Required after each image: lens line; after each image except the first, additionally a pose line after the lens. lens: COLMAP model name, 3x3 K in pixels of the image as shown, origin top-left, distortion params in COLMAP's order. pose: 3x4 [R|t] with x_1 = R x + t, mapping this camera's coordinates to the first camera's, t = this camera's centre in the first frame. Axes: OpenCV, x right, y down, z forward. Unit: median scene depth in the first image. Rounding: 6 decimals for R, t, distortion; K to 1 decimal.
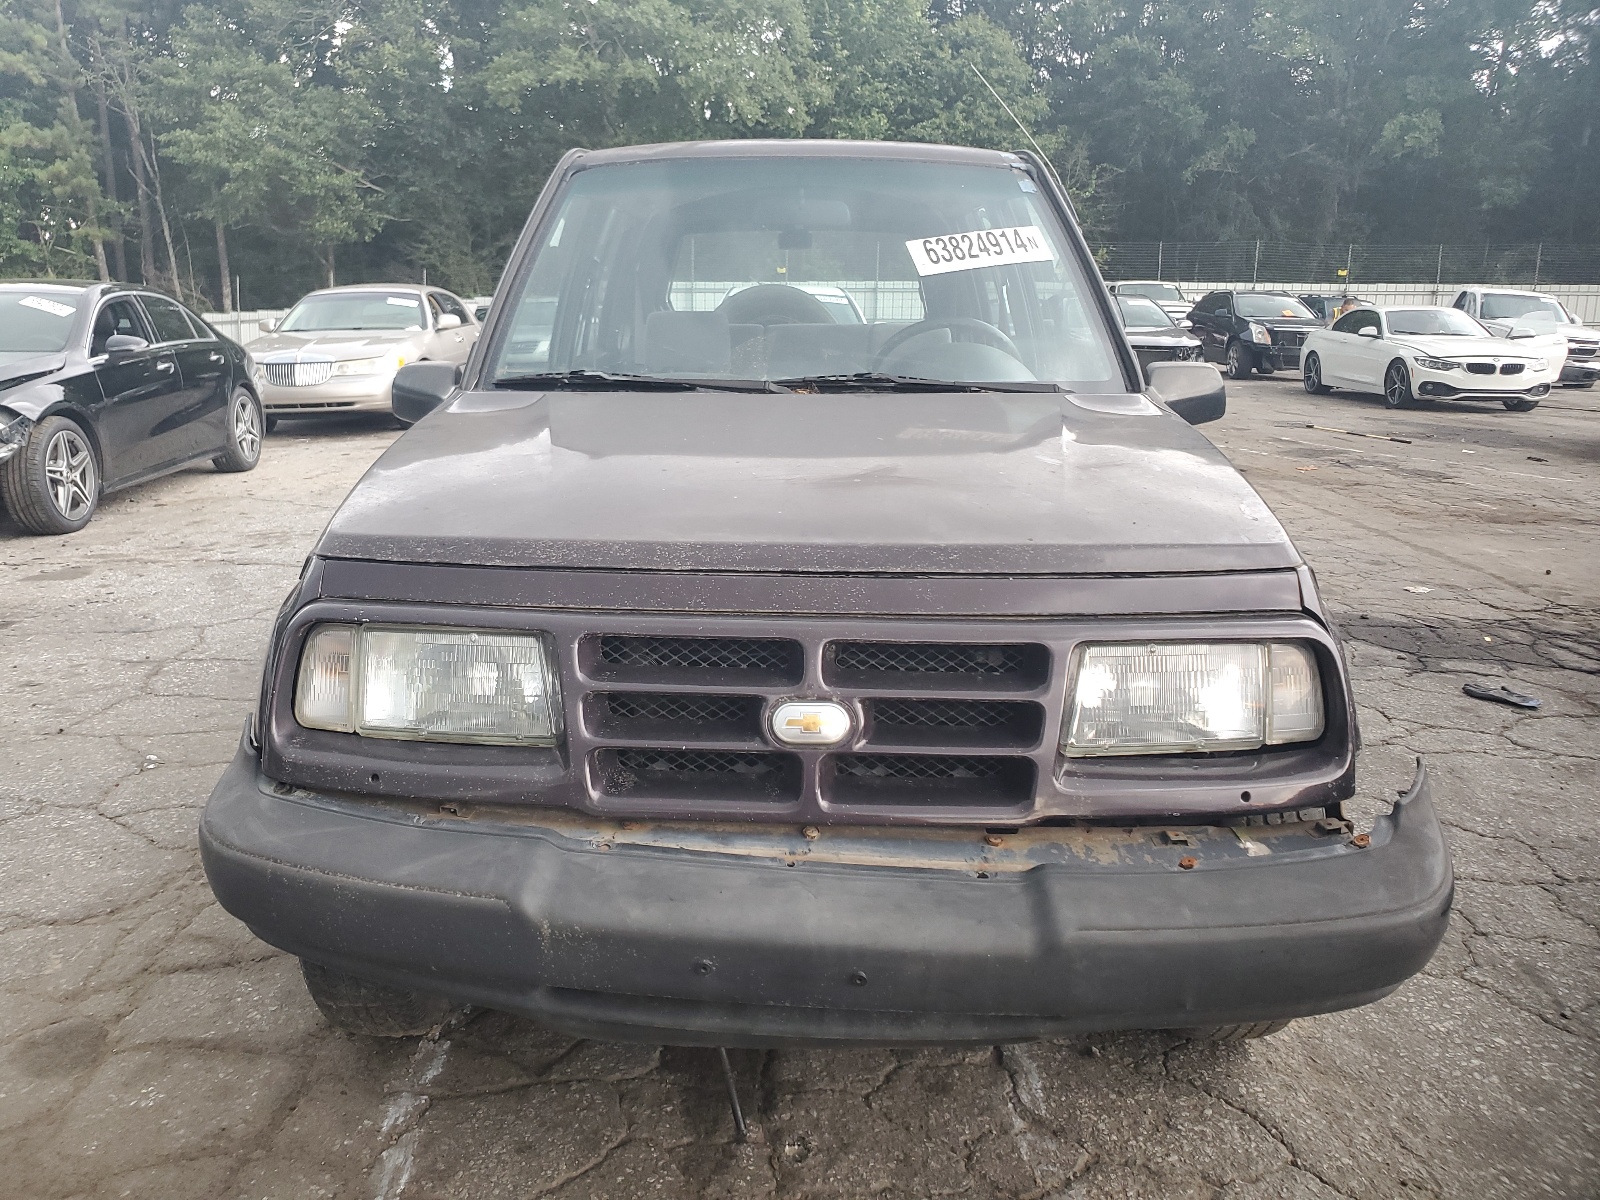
lens RADIAL K [[1246.9, 0, 801.6], [0, 1246.9, 595.2], [0, 0, 1]] dist [-0.000917, 0.018398]
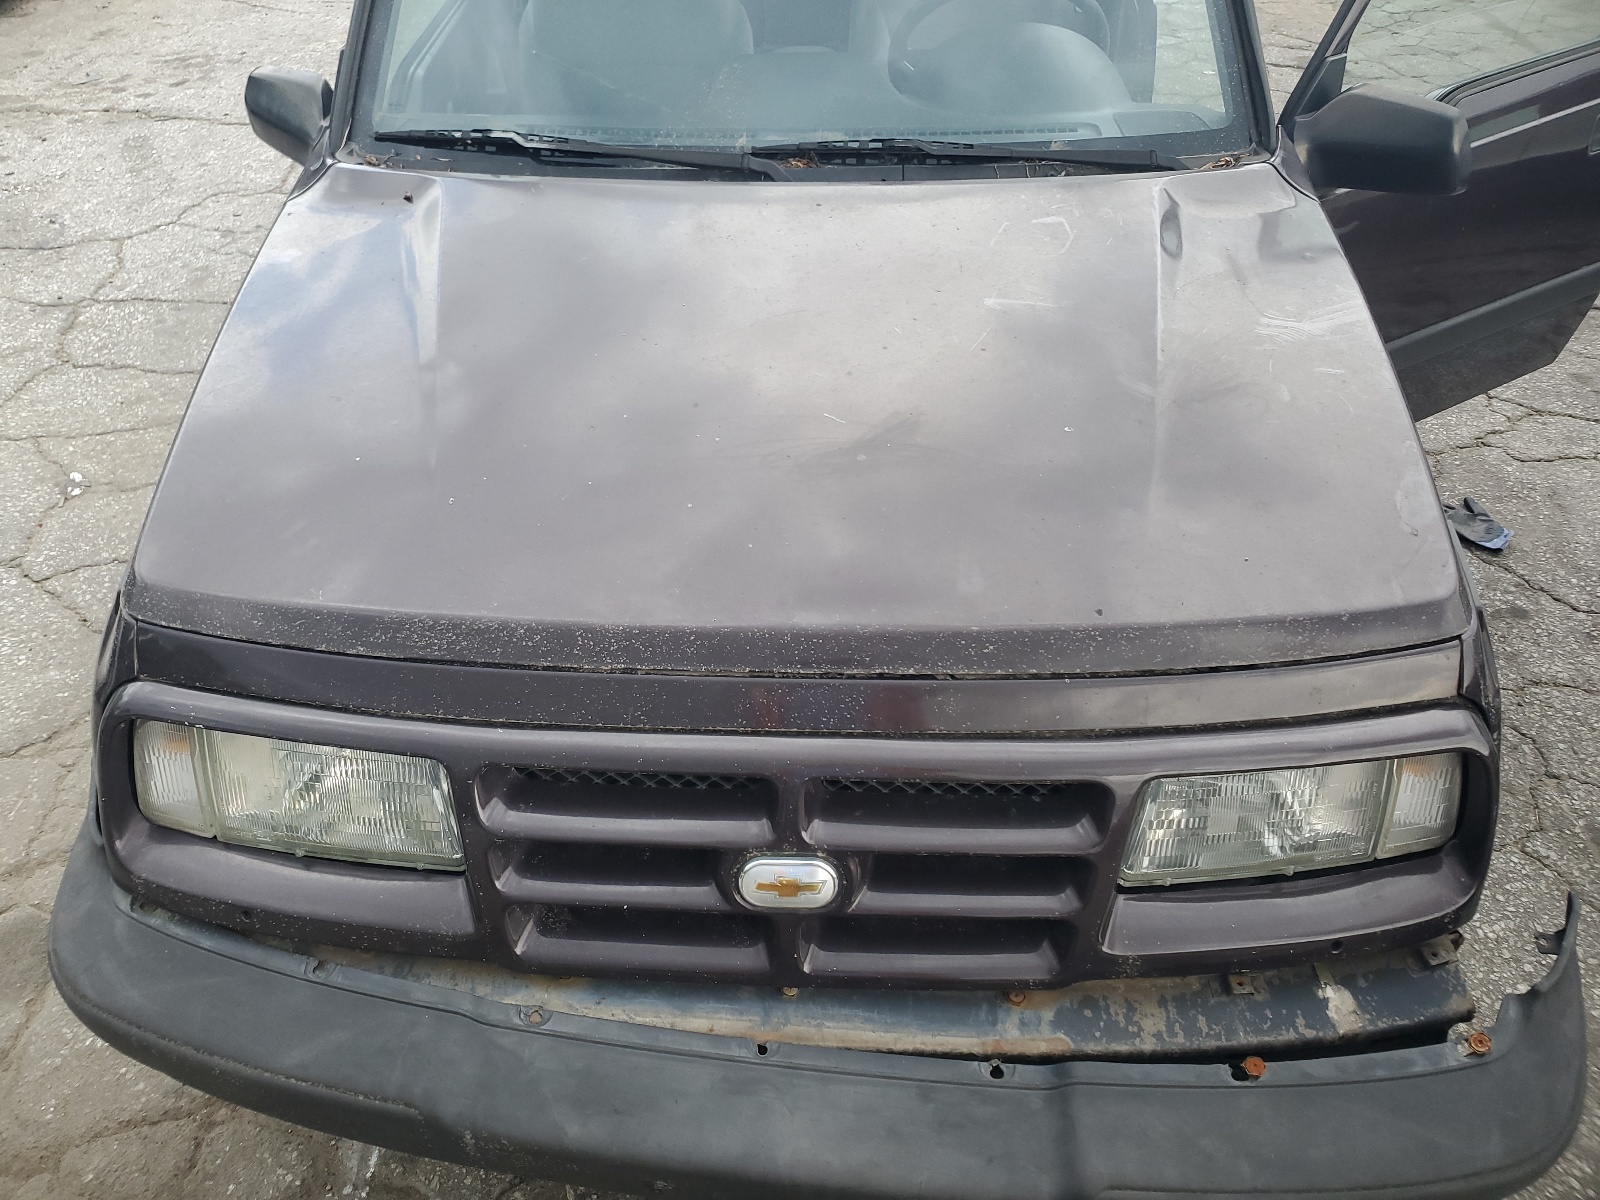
lens RADIAL K [[1246.9, 0, 793.9], [0, 1246.9, 601.5], [0, 0, 1]] dist [-0.000917, 0.018398]
pose [[0.999689, 0.008840, -0.023339, 0.025613], [0.002289, 0.898755, 0.438446, -0.365070], [0.024852, -0.438363, 0.898454, 0.354839]]
